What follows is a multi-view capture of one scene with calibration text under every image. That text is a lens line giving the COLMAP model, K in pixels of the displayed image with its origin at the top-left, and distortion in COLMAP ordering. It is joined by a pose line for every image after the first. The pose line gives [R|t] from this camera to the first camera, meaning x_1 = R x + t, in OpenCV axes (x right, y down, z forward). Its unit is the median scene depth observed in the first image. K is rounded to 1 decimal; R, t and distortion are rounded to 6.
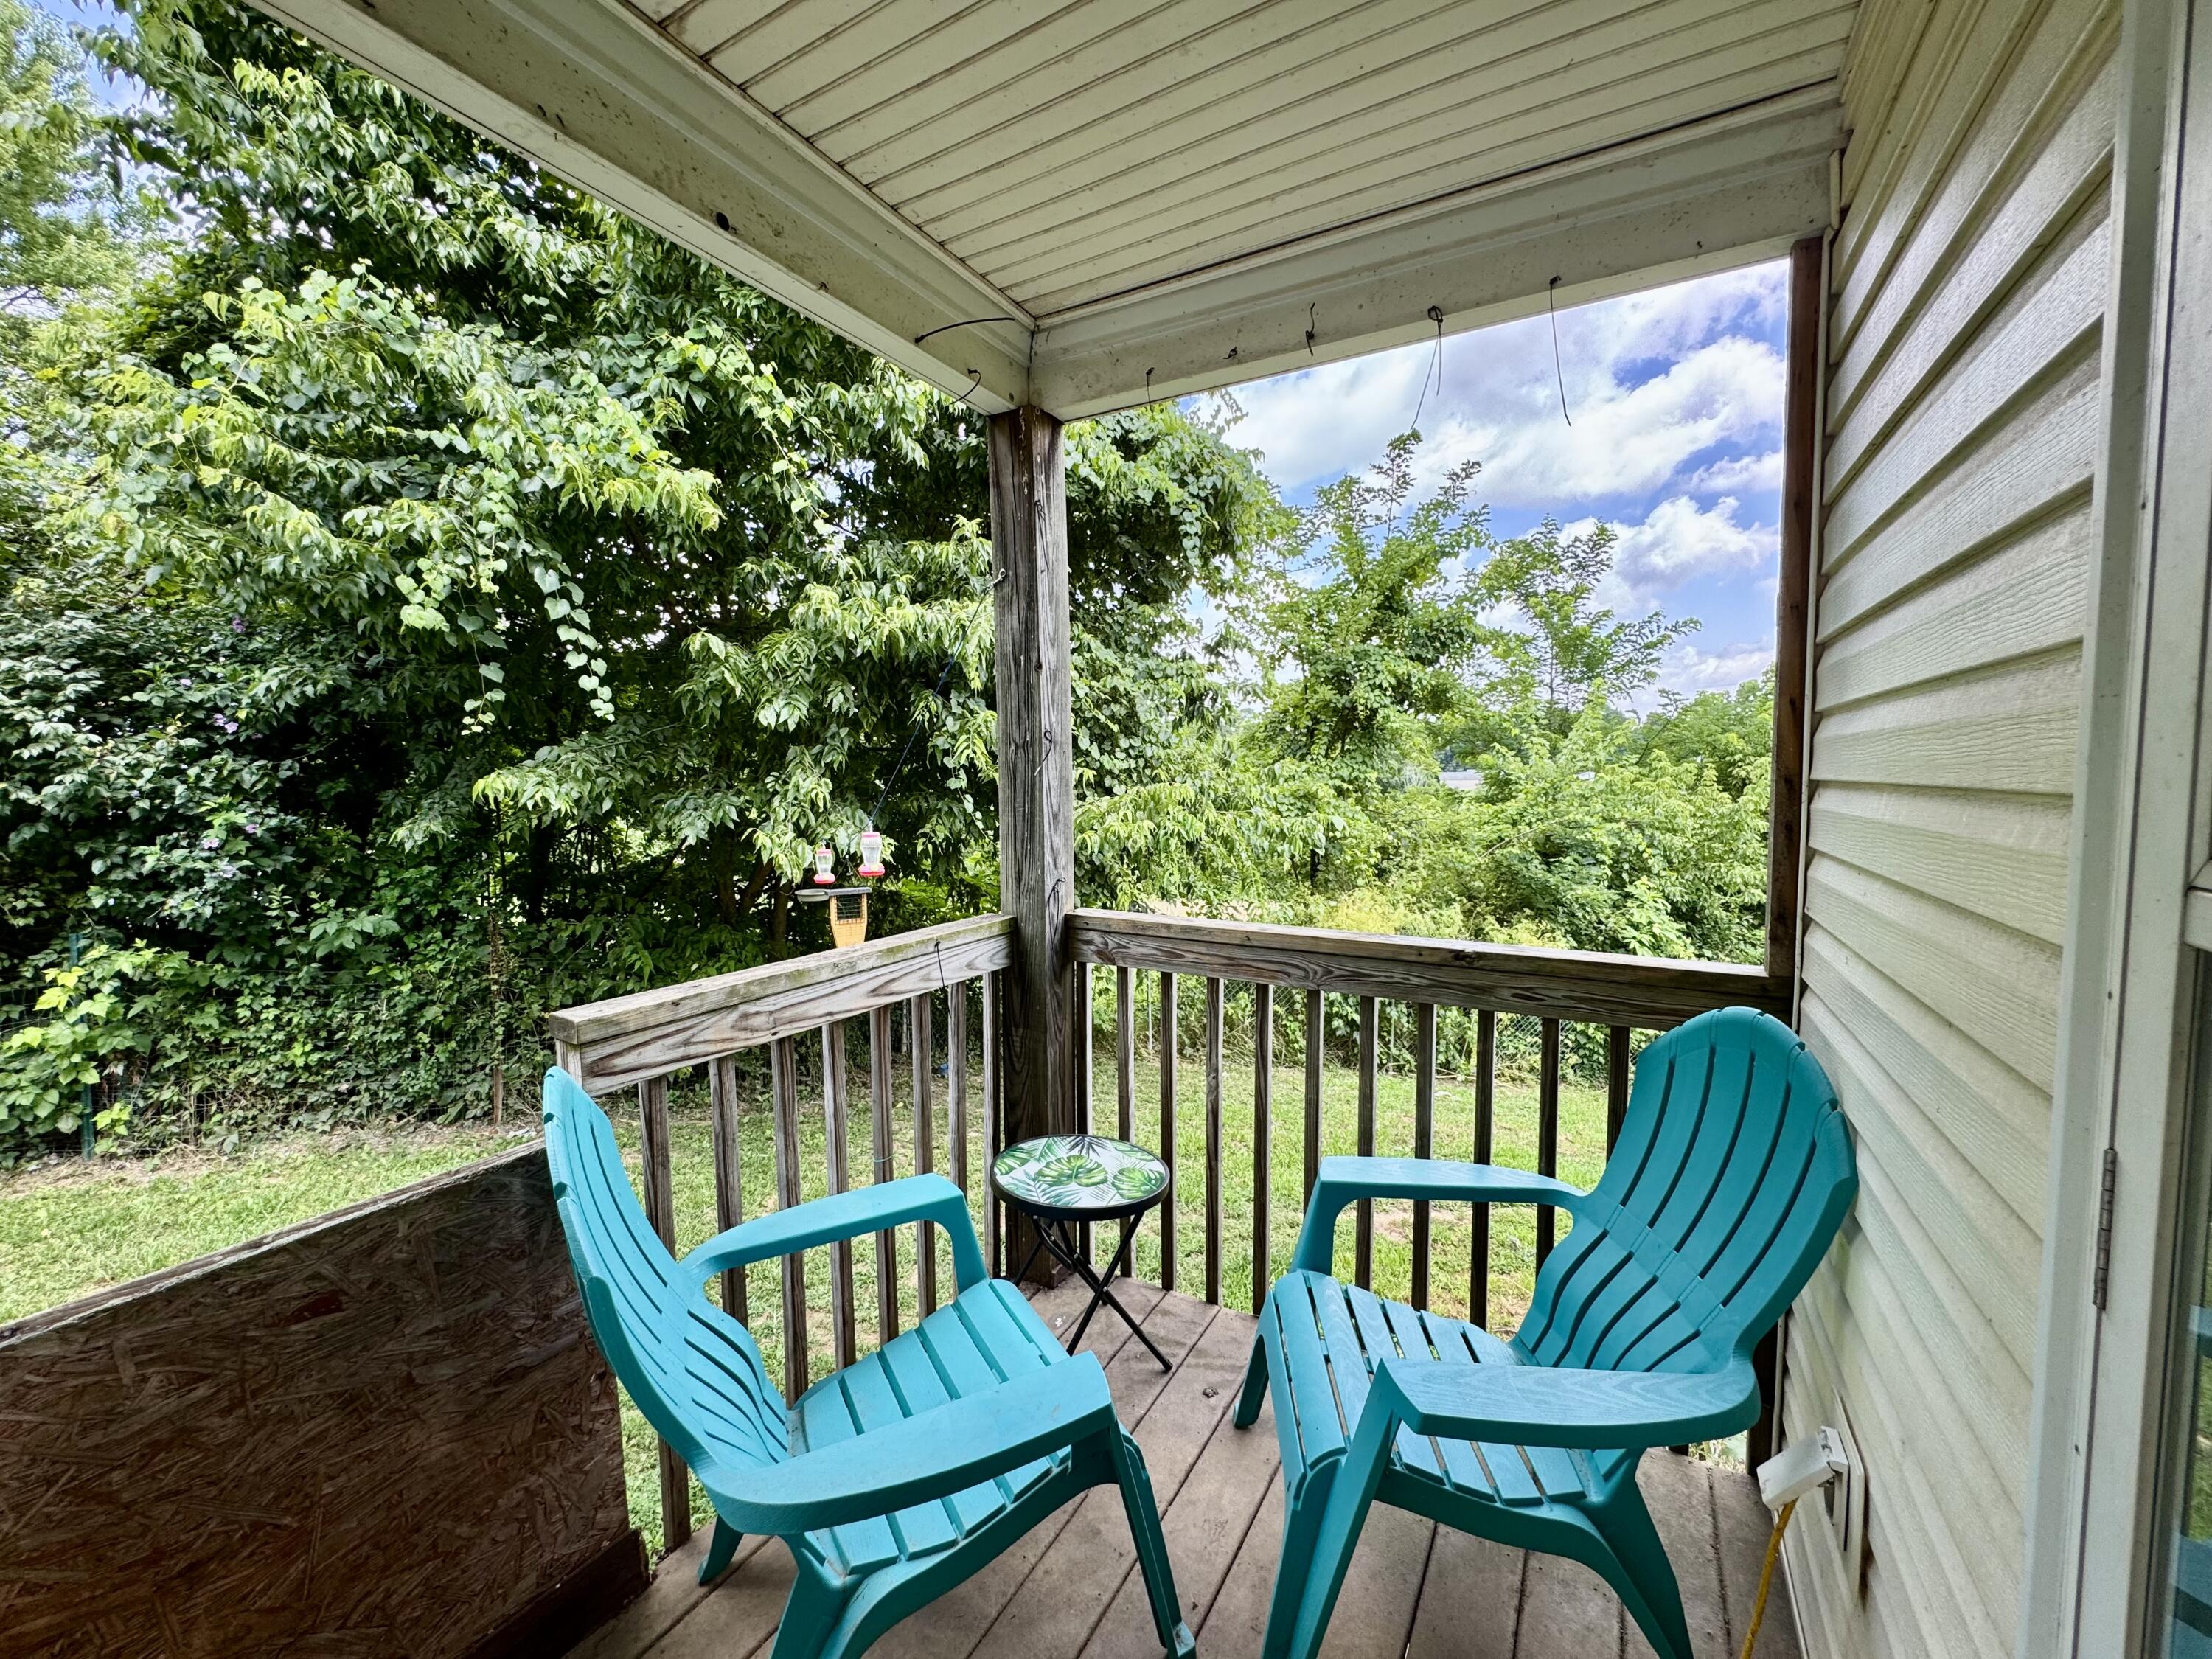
lens RADIAL K [[876.8, 0, 1106.0], [0, 876.8, 829.5], [0, 0, 1]] dist [-0.003050, 0.000097]
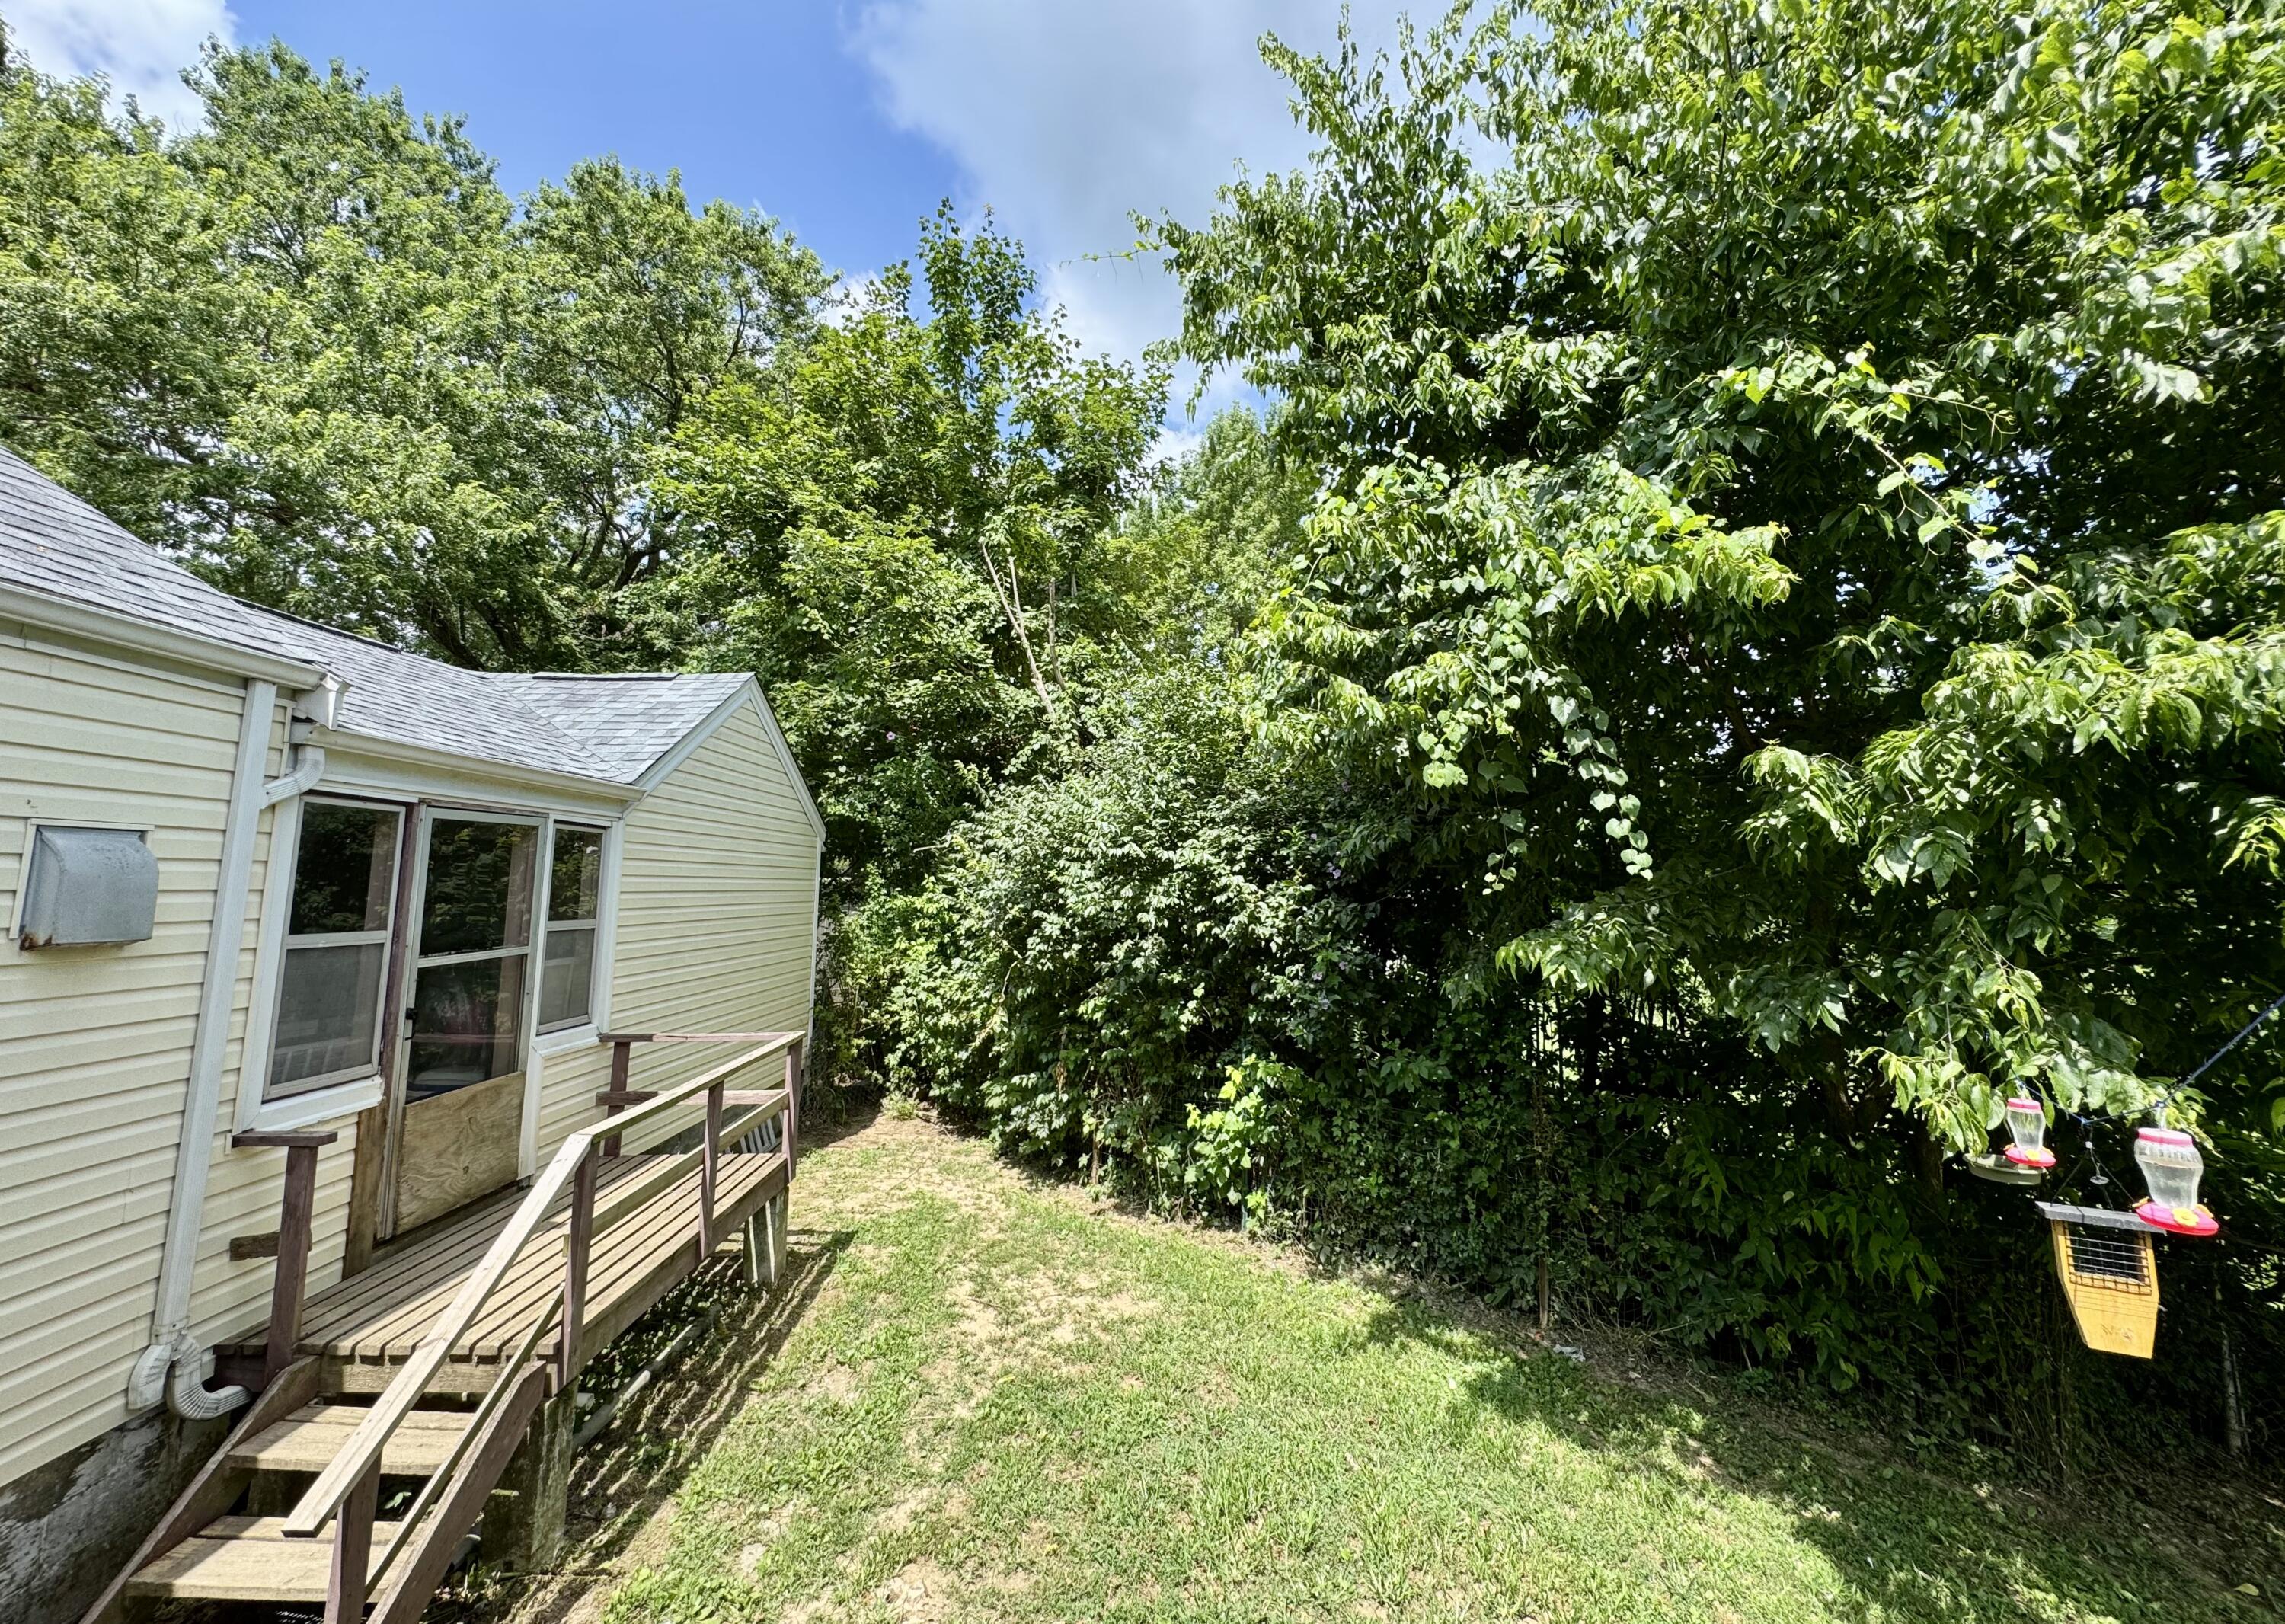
lens RADIAL K [[929.7, 0, 1139.6], [0, 929.7, 764.8], [0, 0, 1]] dist [-0.002061, 0.004100]
pose [[0.510916, -0.109320, -0.852651, -0.087156], [-0.063958, 0.984298, -0.164523, -0.056528], [0.857248, 0.138591, 0.495901, 0.200364]]
